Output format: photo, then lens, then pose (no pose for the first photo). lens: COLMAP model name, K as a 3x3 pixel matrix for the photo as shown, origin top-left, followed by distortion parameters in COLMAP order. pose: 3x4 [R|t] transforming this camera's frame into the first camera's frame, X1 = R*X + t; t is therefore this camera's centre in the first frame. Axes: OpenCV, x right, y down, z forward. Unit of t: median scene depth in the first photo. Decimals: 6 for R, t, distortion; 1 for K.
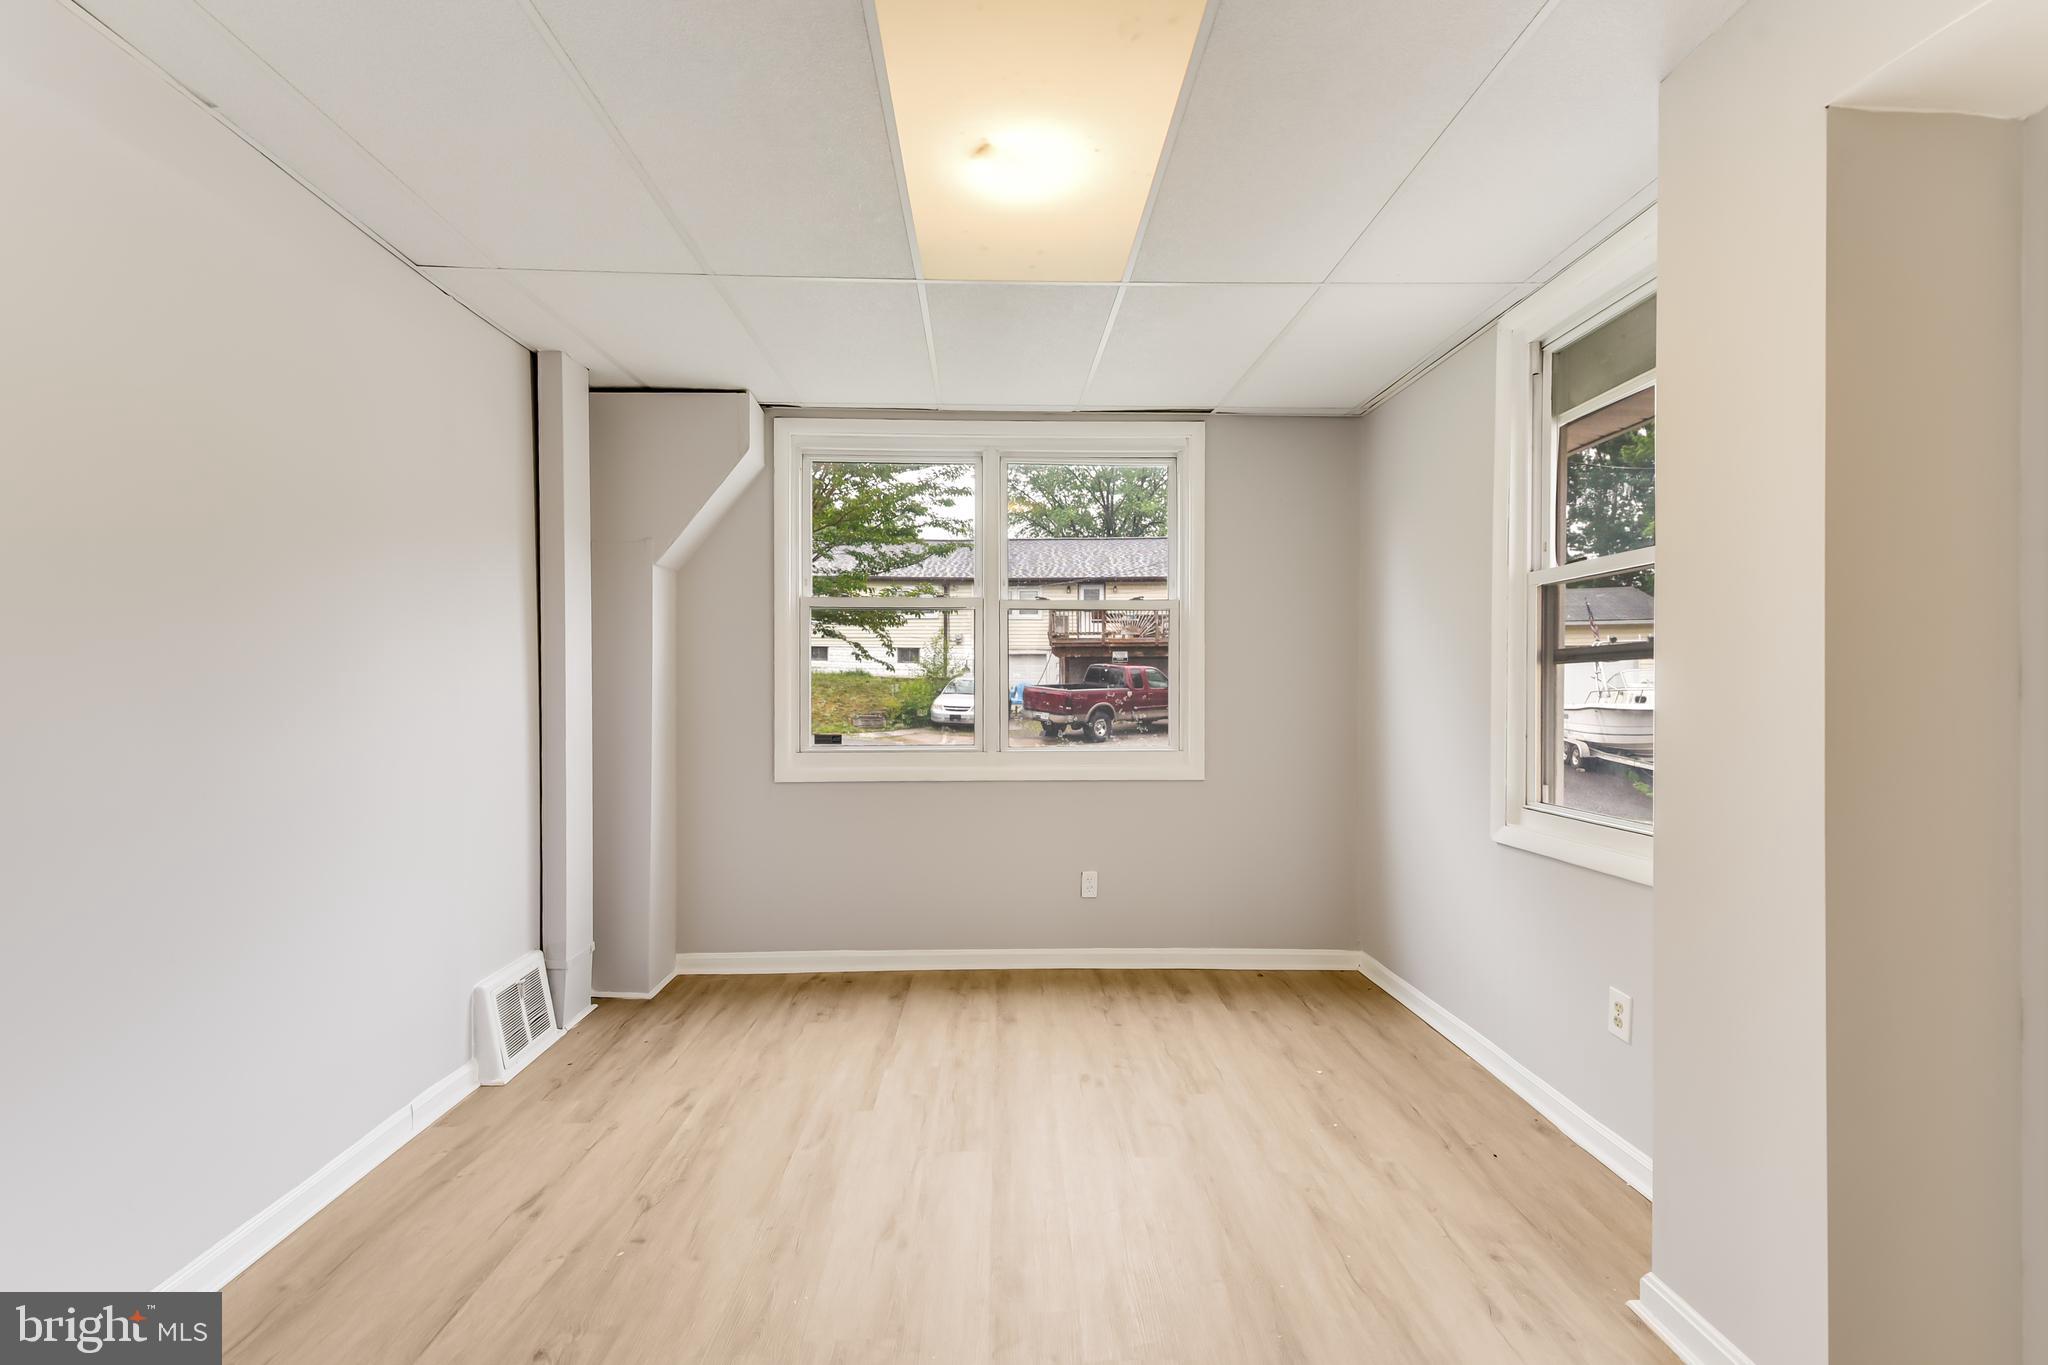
lens RADIAL K [[895.3, 0, 1016.7], [0, 895.3, 678.2], [0, 0, 1]] dist [0.004358, -0.011868]
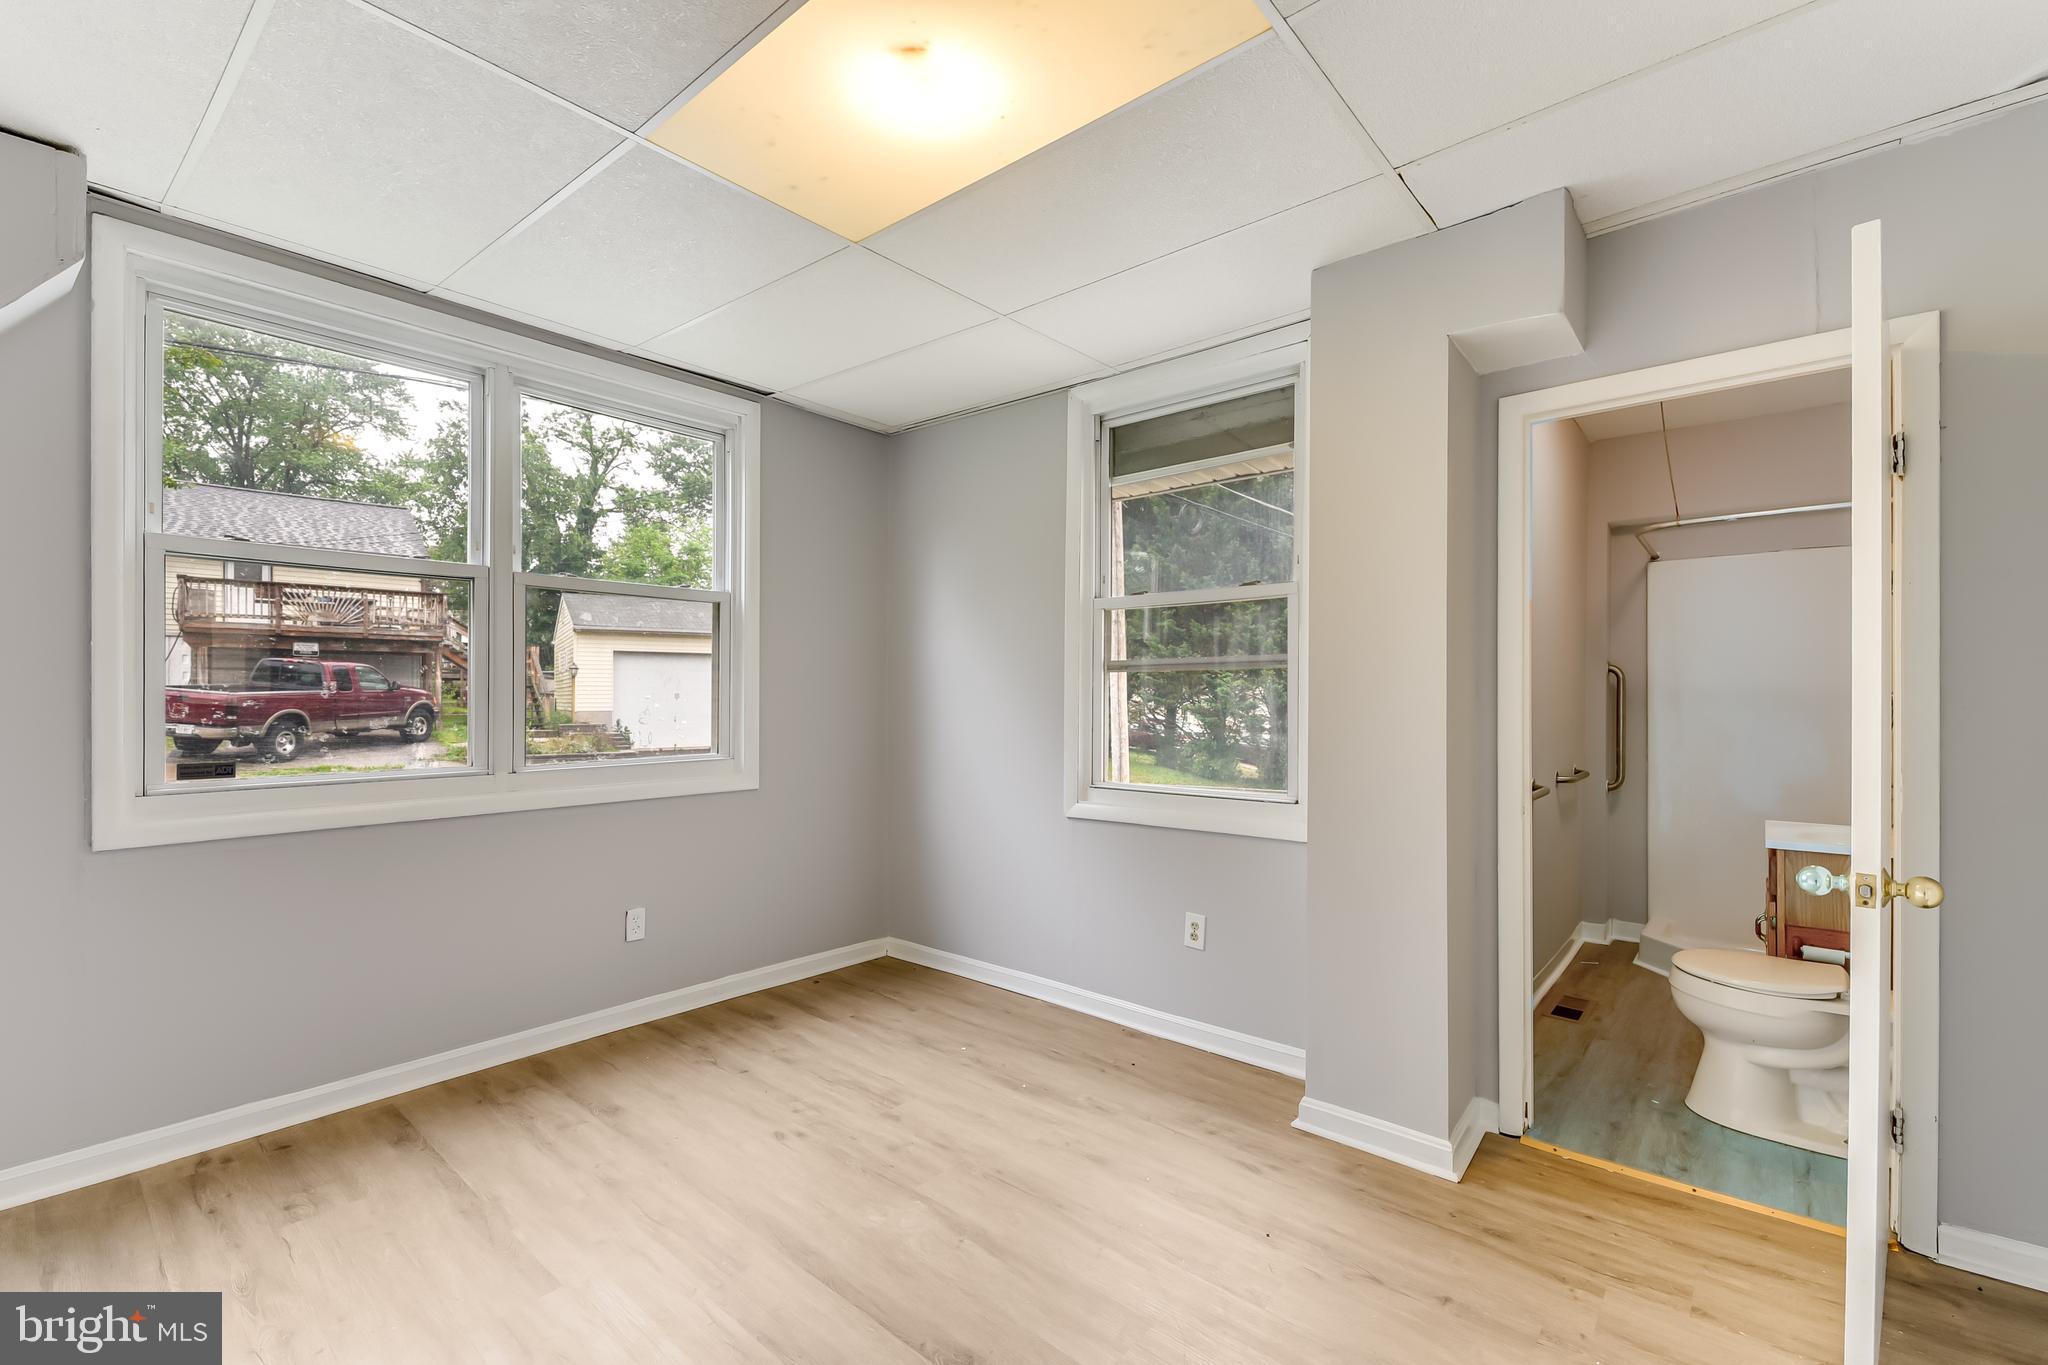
lens RADIAL K [[887.9, 0, 1023.5], [0, 887.9, 687.7], [0, 0, 1]] dist [0.004394, -0.011547]
pose [[0.655259, 0.006363, 0.755378, -0.326766], [-0.011387, 0.999934, 0.001455, 0.004383], [-0.755318, -0.009555, 0.655288, 0.197326]]
